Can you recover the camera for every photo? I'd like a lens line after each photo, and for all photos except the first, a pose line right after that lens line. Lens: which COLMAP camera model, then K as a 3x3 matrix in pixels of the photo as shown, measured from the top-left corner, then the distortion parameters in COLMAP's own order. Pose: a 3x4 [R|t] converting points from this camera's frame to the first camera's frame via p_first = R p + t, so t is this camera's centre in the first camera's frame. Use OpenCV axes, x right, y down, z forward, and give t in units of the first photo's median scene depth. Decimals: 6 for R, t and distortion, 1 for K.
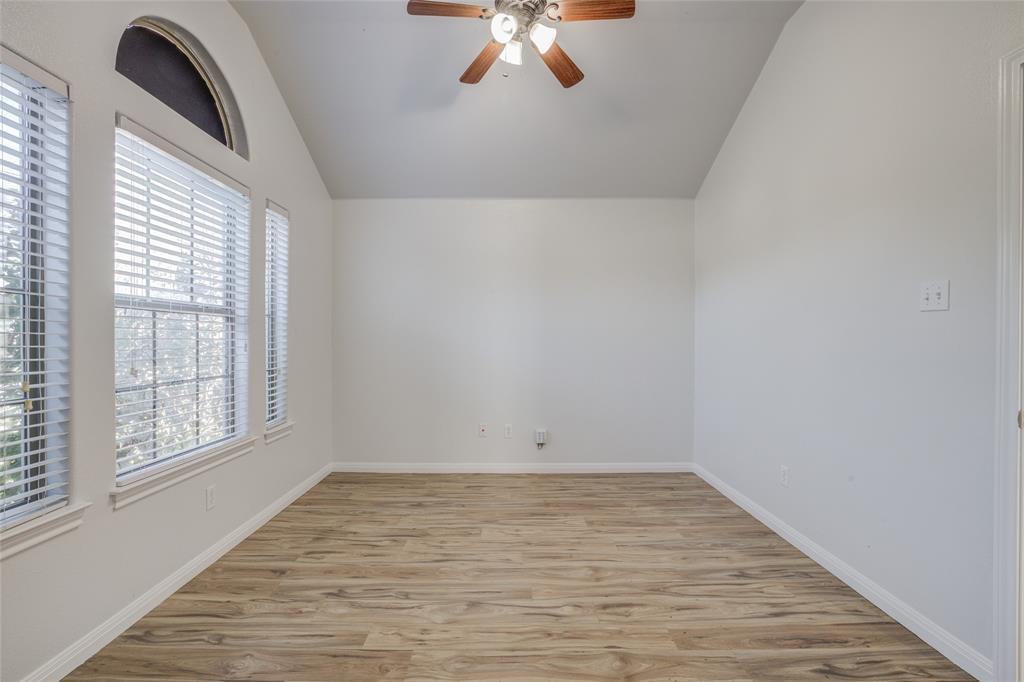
lens RADIAL K [[441.9, 0, 508.3], [0, 441.9, 339.7], [0, 0, 1]] dist [-0.041048, 0.012202]
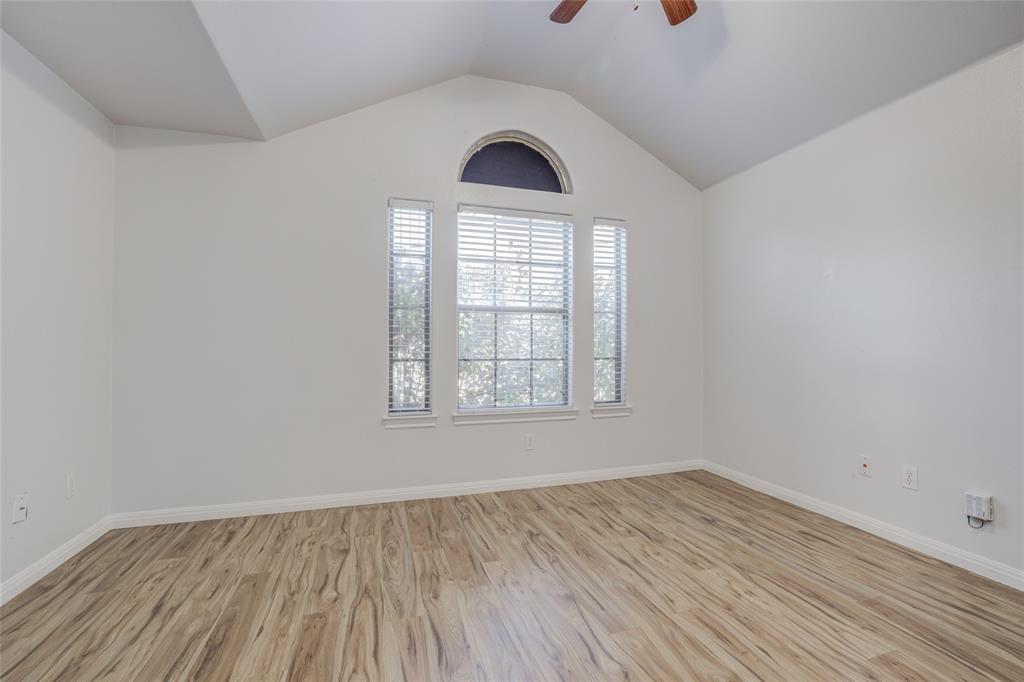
lens RADIAL K [[441.9, 0, 505.5], [0, 441.9, 340.7], [0, 0, 1]] dist [-0.041048, 0.012202]
pose [[0.290079, -0.007515, -0.956973, 0.623923], [-0.004079, 0.999950, -0.009088, 0.040198], [0.956994, 0.006539, 0.290034, 0.455072]]
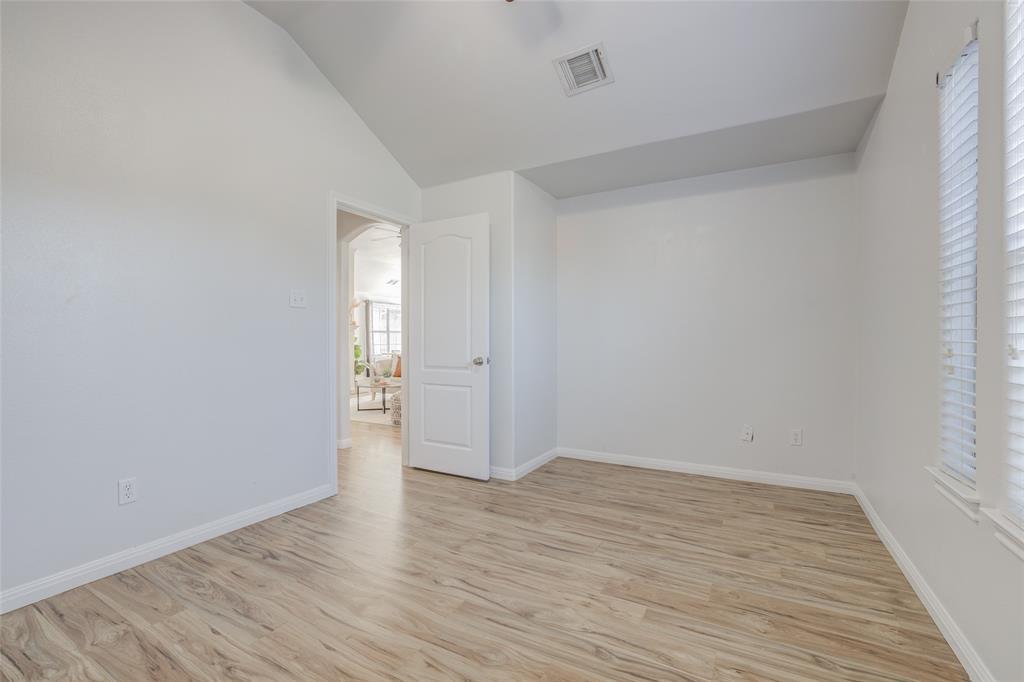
lens RADIAL K [[441.9, 0, 513.2], [0, 441.9, 340.6], [0, 0, 1]] dist [-0.041048, 0.012202]
pose [[-0.871487, 0.000154, 0.490418, -0.381383], [0.003012, 0.999983, 0.005038, 0.036965], [-0.490409, 0.005868, -0.871473, 1.386348]]
